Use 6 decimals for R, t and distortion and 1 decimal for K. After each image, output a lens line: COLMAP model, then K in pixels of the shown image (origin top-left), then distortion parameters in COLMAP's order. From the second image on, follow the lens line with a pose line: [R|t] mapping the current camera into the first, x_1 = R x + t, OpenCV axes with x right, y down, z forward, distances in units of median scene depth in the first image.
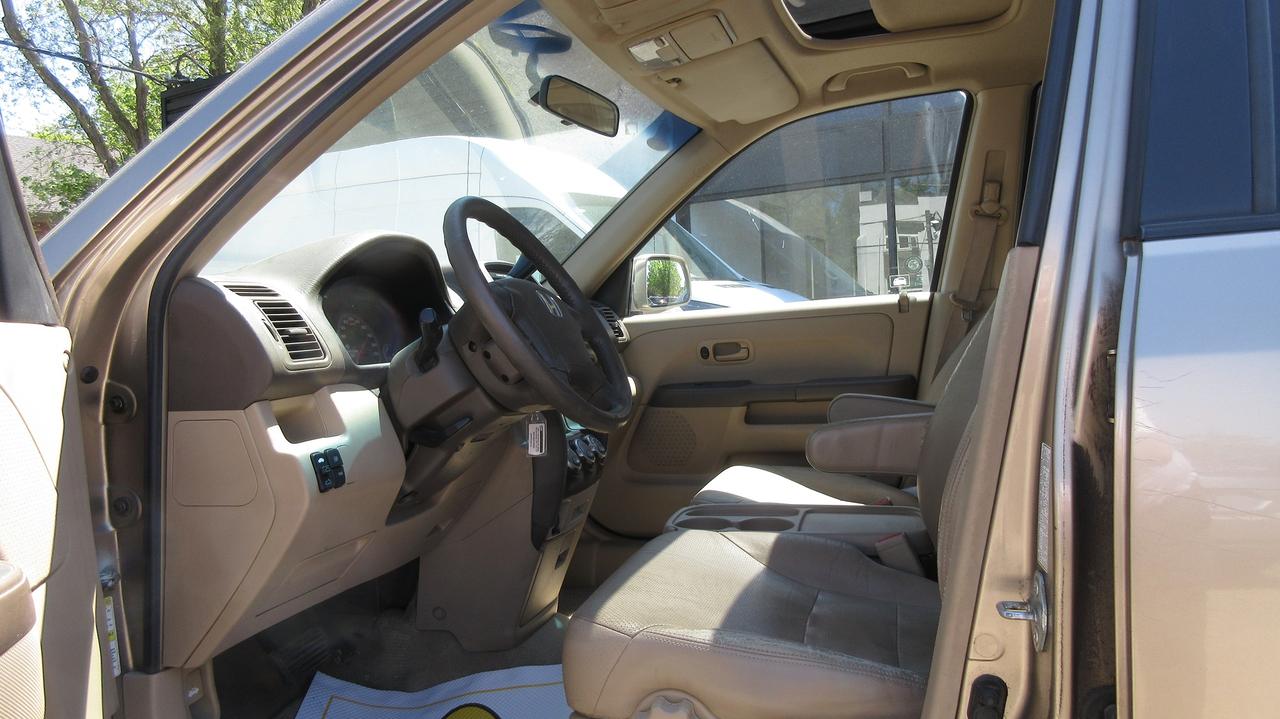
lens RADIAL K [[943.9, 0, 640.0], [0, 943.9, 359.5], [0, 0, 1]] dist [-0.018669, 0.040690]
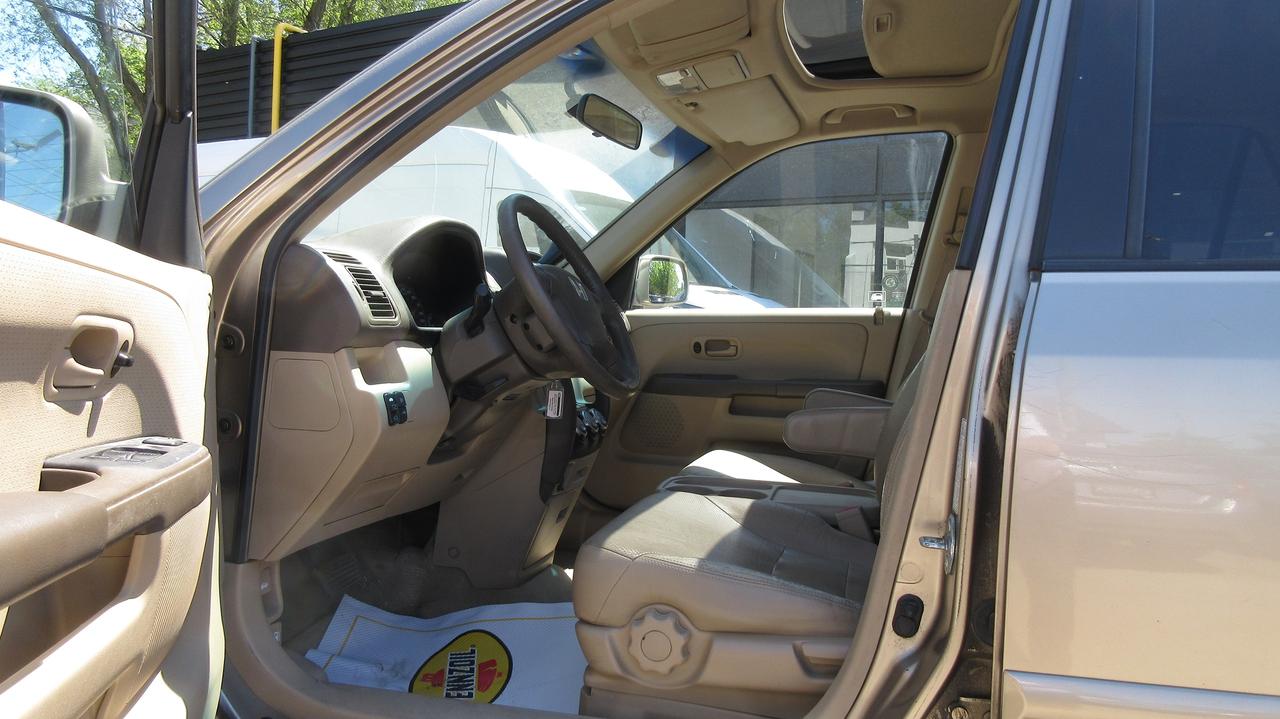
lens RADIAL K [[940.7, 0, 640.0], [0, 940.7, 359.5], [0, 0, 1]] dist [-0.011399, 0.001329]
pose [[0.996900, 0.076353, 0.018986, -0.028367], [-0.076328, 0.997081, -0.001999, 0.021890], [-0.019083, 0.000544, 0.999818, -0.157294]]
